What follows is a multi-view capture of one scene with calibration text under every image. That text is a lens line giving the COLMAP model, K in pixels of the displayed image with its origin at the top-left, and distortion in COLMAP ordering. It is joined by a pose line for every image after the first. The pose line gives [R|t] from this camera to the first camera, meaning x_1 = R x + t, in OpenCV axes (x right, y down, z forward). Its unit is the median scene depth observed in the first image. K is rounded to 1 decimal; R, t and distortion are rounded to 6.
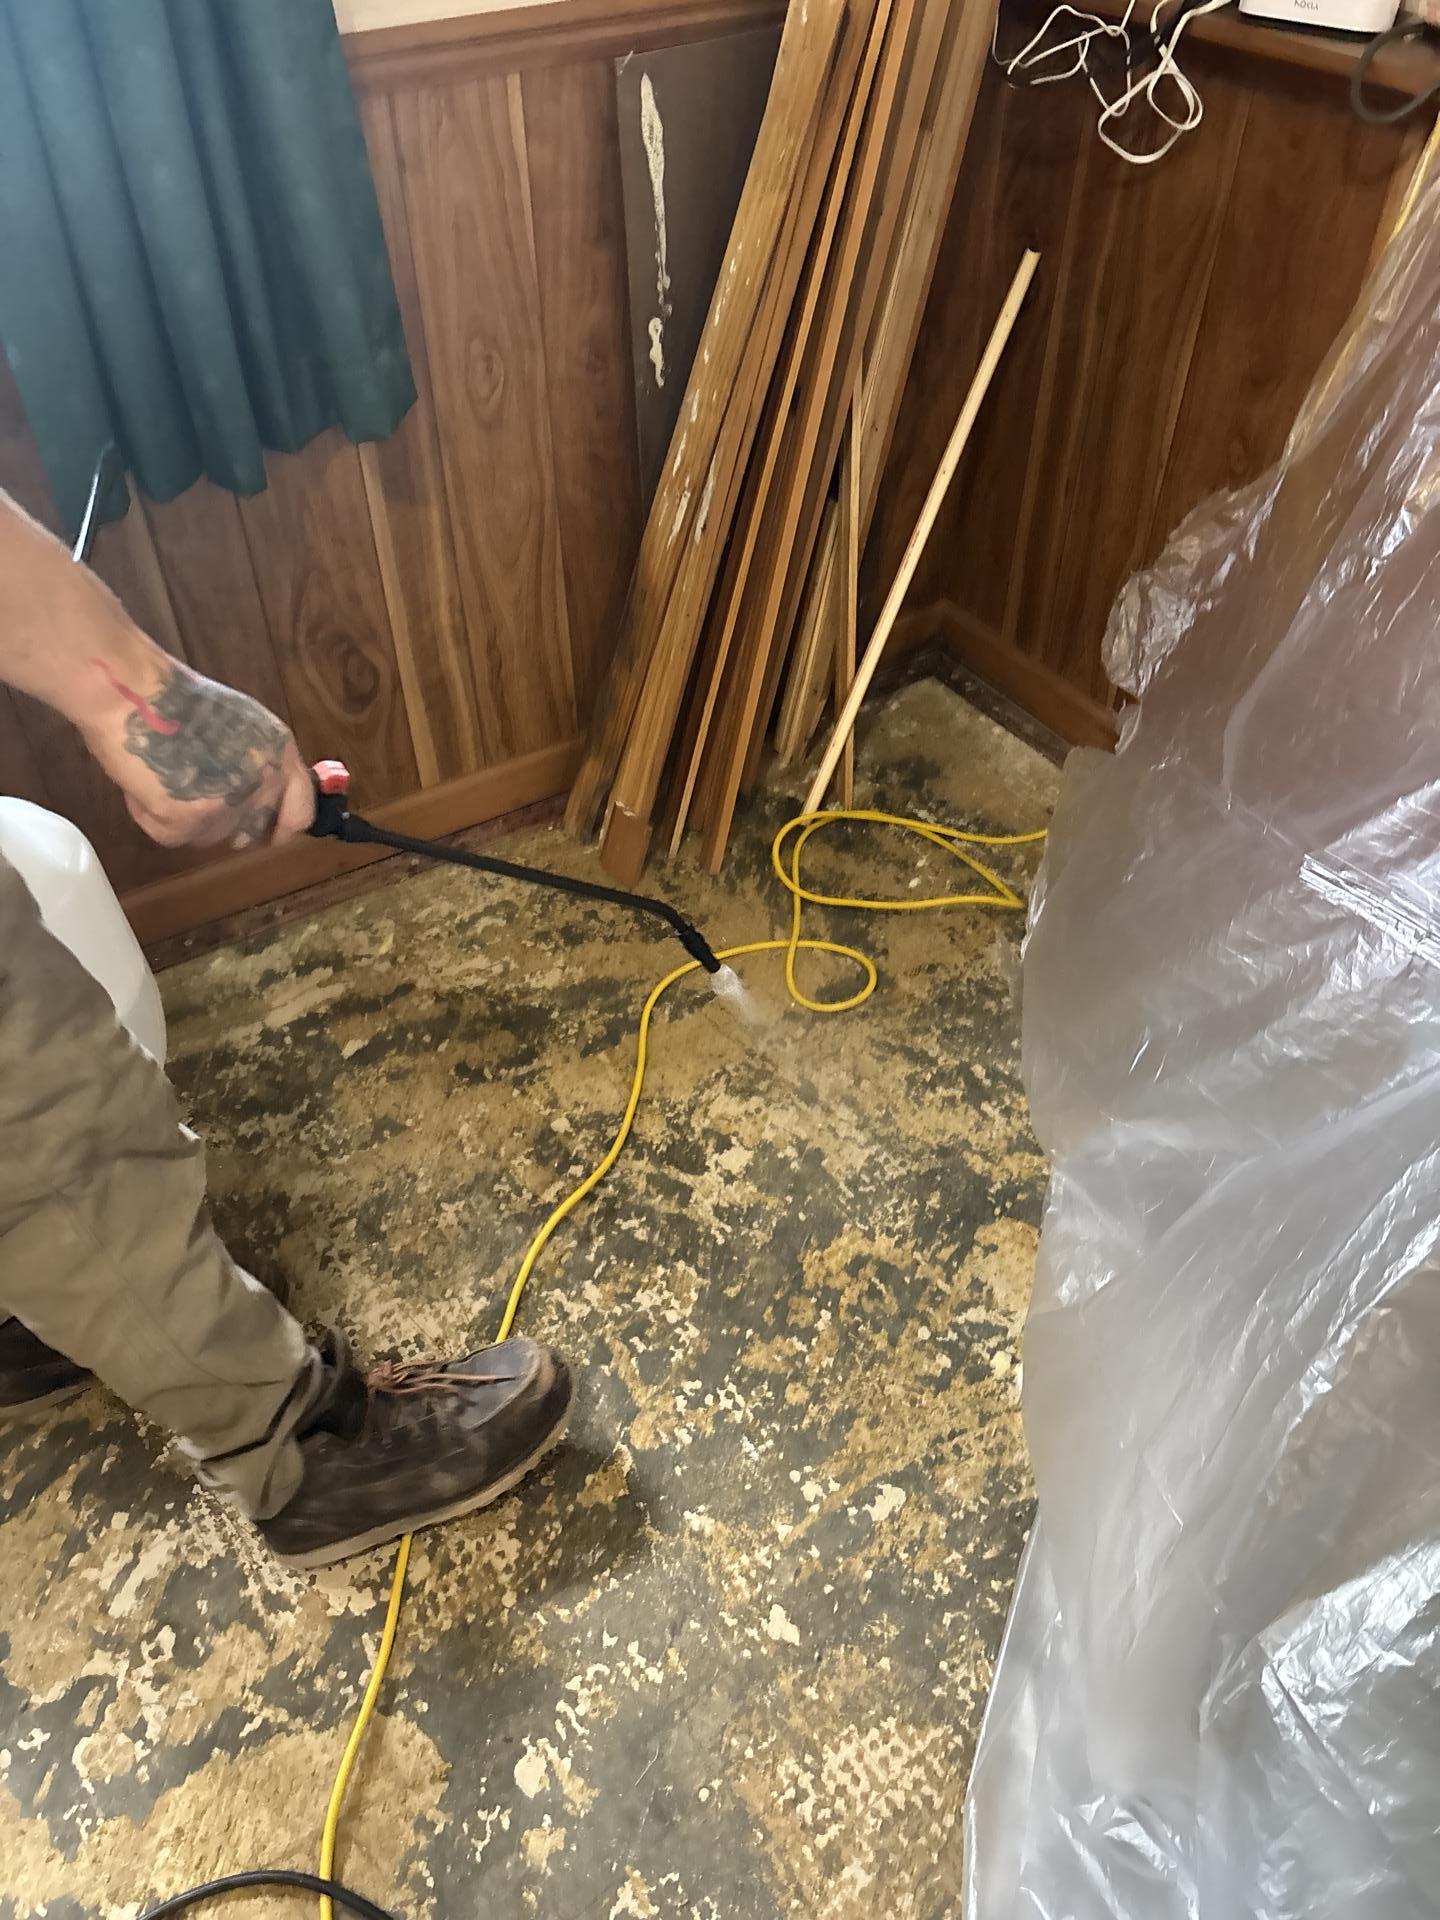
lens RADIAL K [[1462.6, 0, 722.9], [0, 1462.6, 961.4], [0, 0, 1]] dist [0.010077, -0.000142]
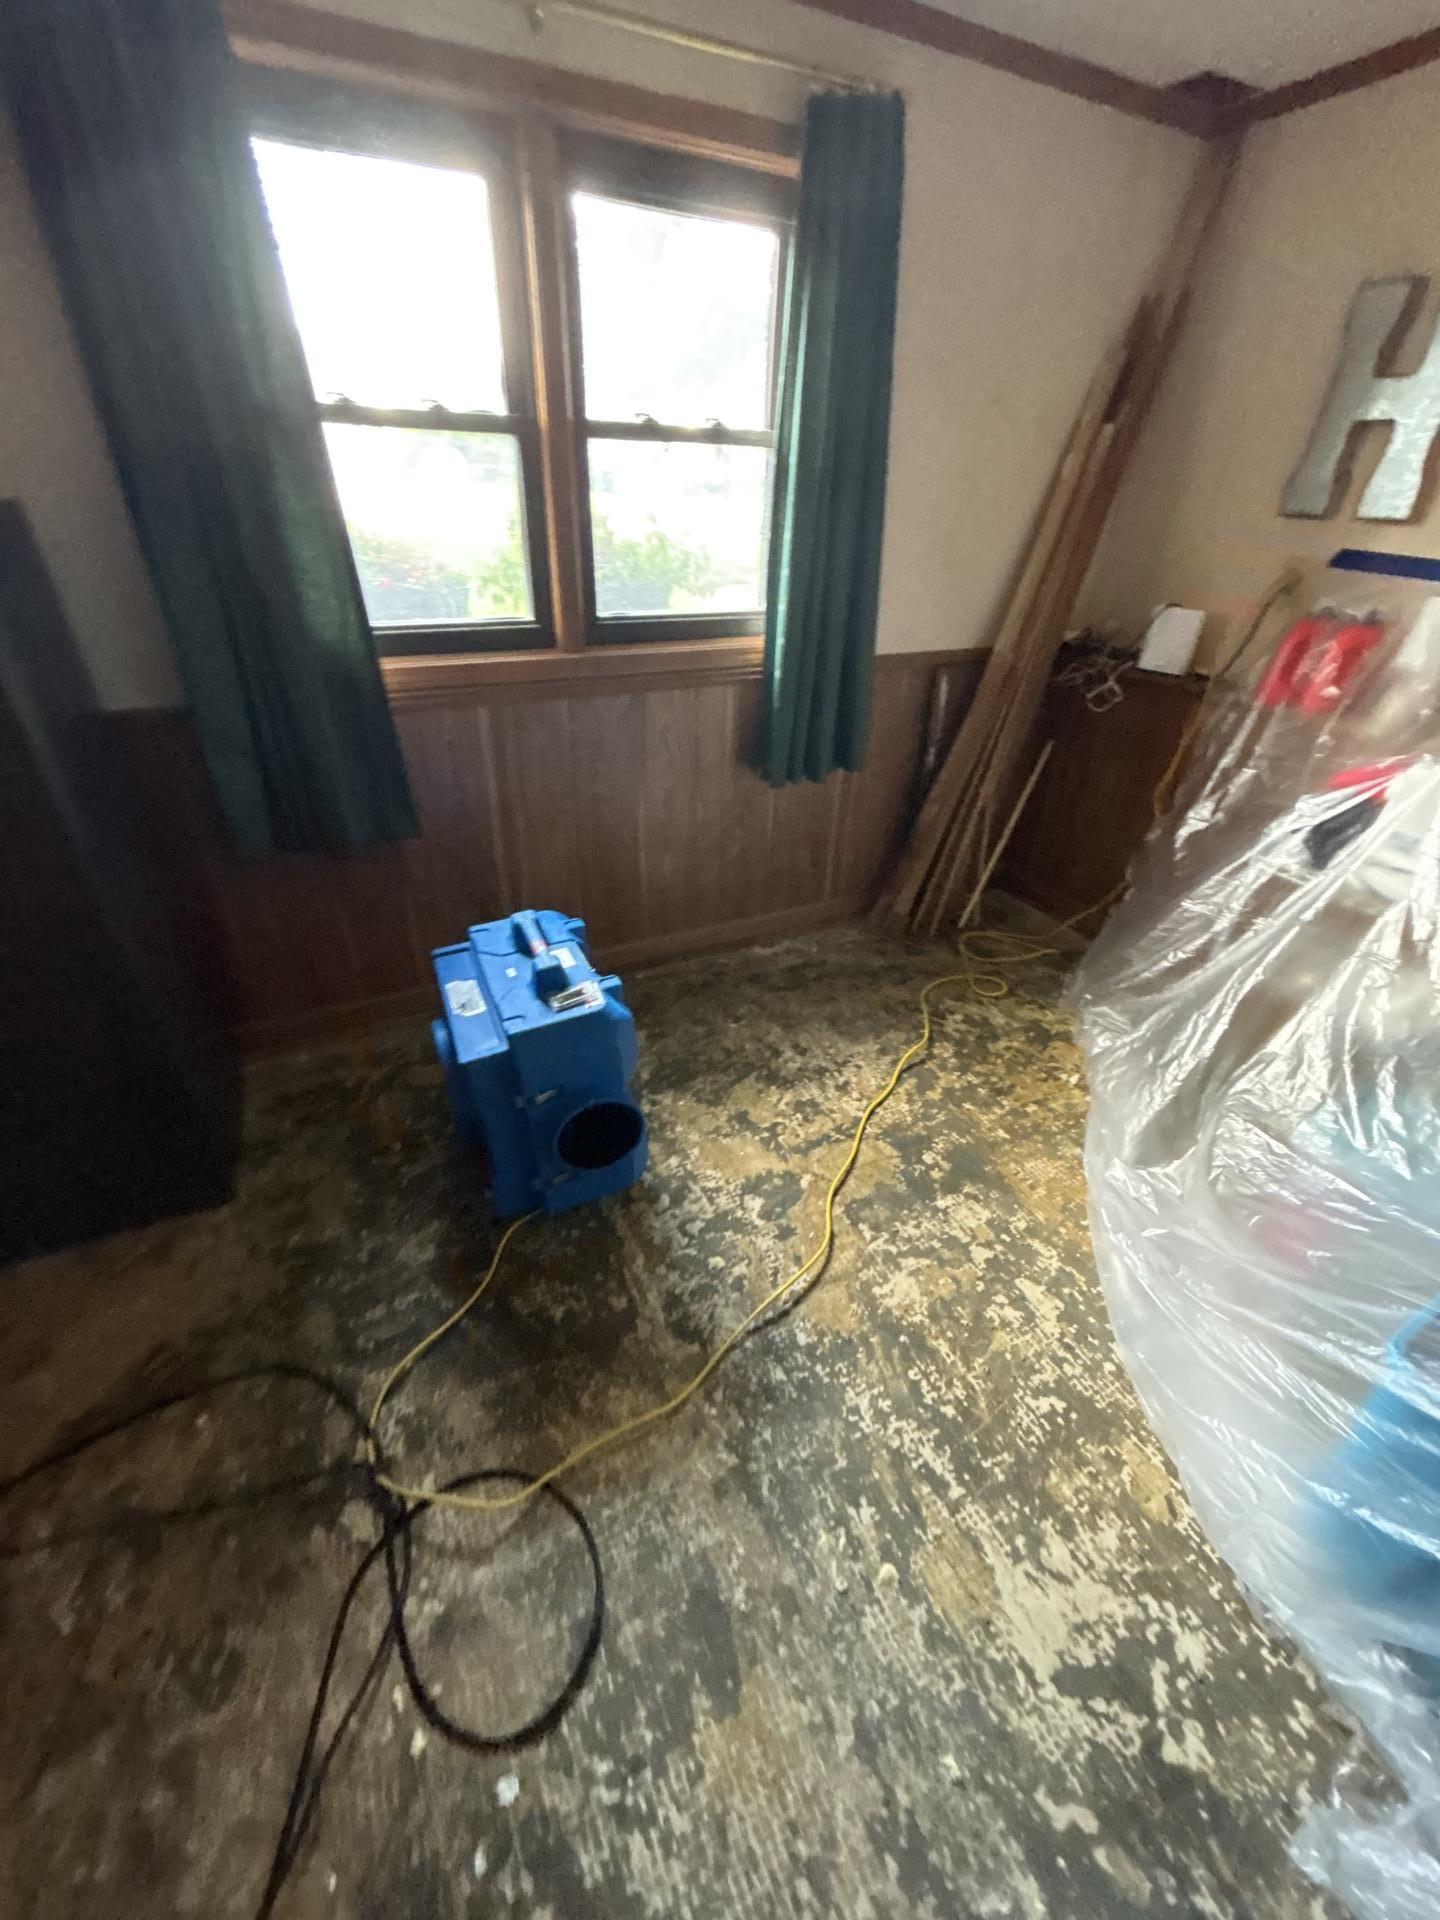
lens RADIAL K [[765.0, 0, 710.6], [0, 765.0, 959.3], [0, 0, 1]] dist [0.000094, -0.000014]
pose [[0.992844, 0.089970, -0.078520, -0.419142], [-0.104088, 0.974300, -0.199763, 0.431553], [0.058529, 0.206507, 0.976693, -0.586741]]
